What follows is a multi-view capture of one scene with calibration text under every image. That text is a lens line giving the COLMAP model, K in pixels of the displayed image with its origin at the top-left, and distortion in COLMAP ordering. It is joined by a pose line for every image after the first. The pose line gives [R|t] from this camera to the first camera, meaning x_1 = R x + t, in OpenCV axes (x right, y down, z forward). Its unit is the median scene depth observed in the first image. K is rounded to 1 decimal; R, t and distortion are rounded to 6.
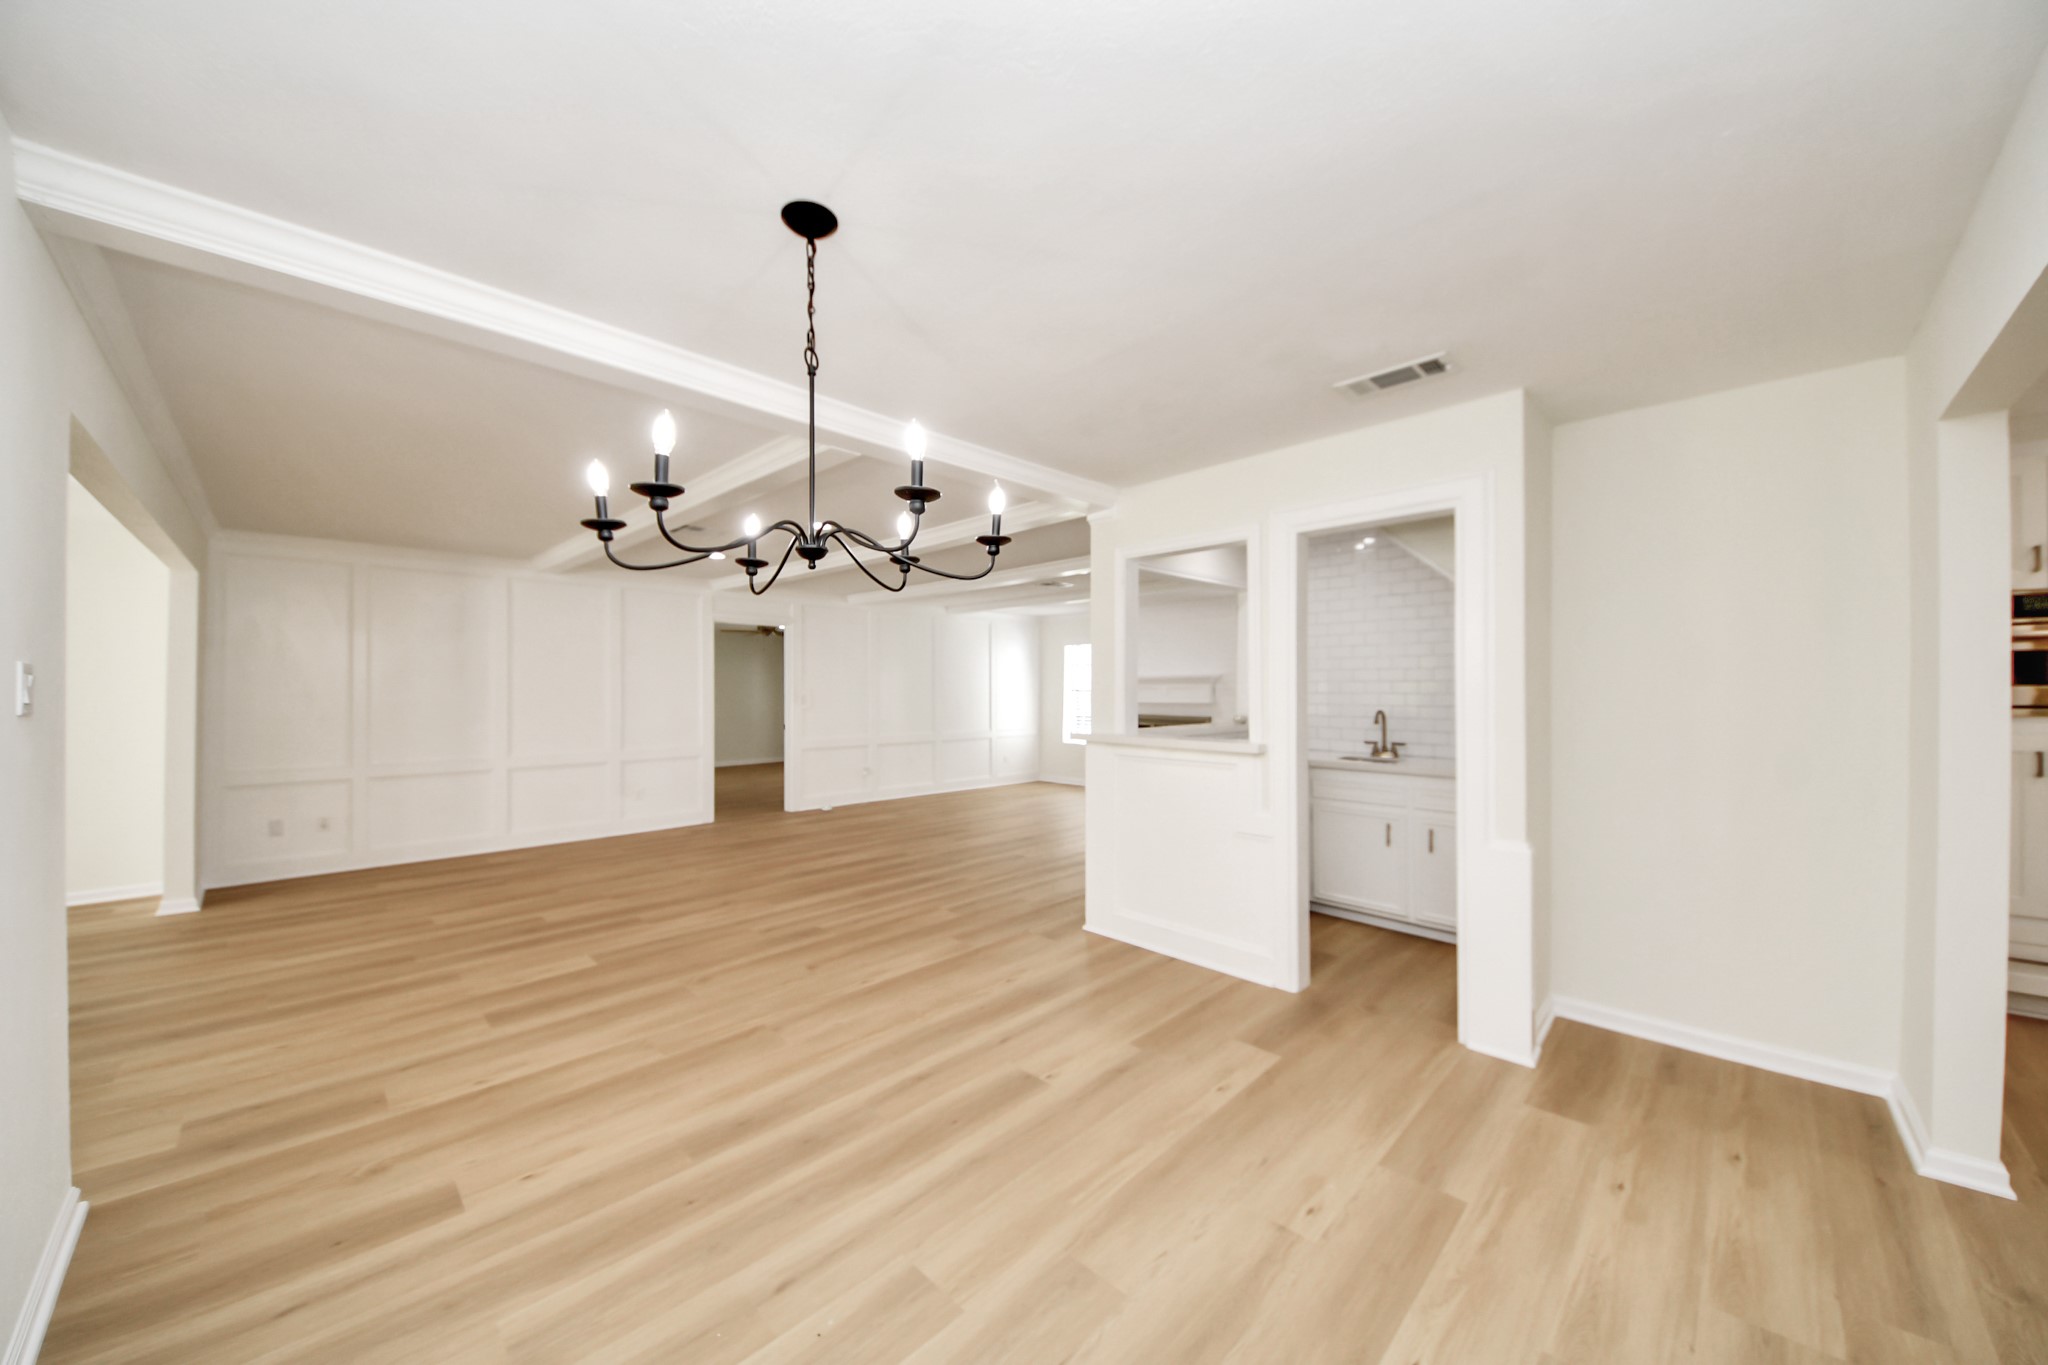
lens RADIAL K [[723.4, 0, 1021.7], [0, 723.4, 679.2], [0, 0, 1]] dist [0.024331, -0.000044]
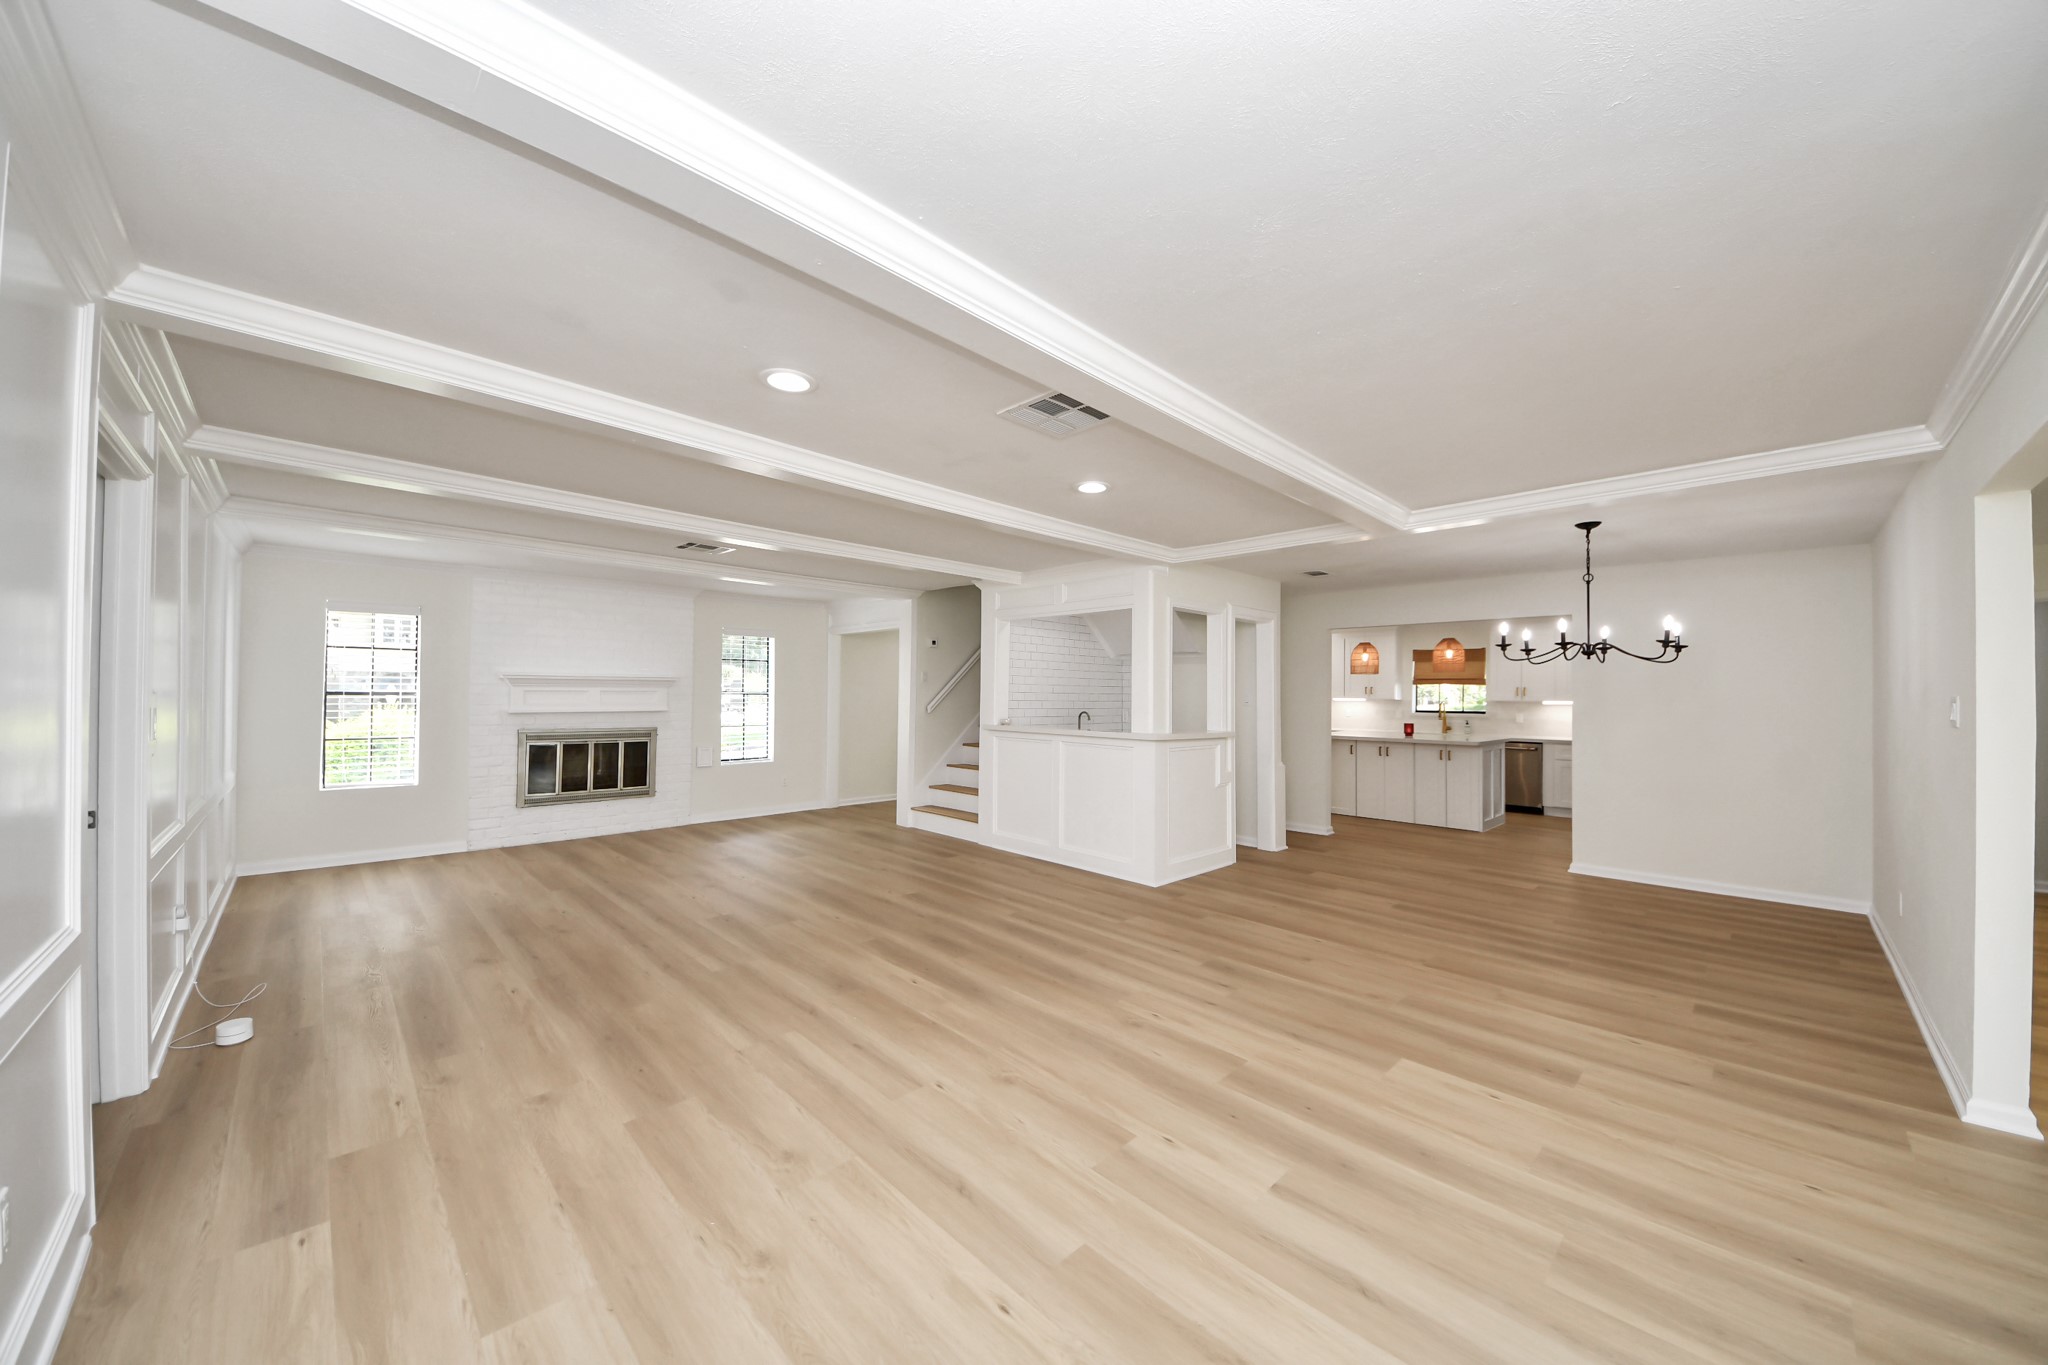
lens RADIAL K [[723.4, 0, 1021.7], [0, 723.4, 679.2], [0, 0, 1]] dist [0.024331, -0.000044]
pose [[0.028897, 0.020968, 0.999362, -1.159275], [-0.023609, 0.999515, -0.020288, 0.007733], [-0.999304, -0.023008, 0.029378, 1.159135]]
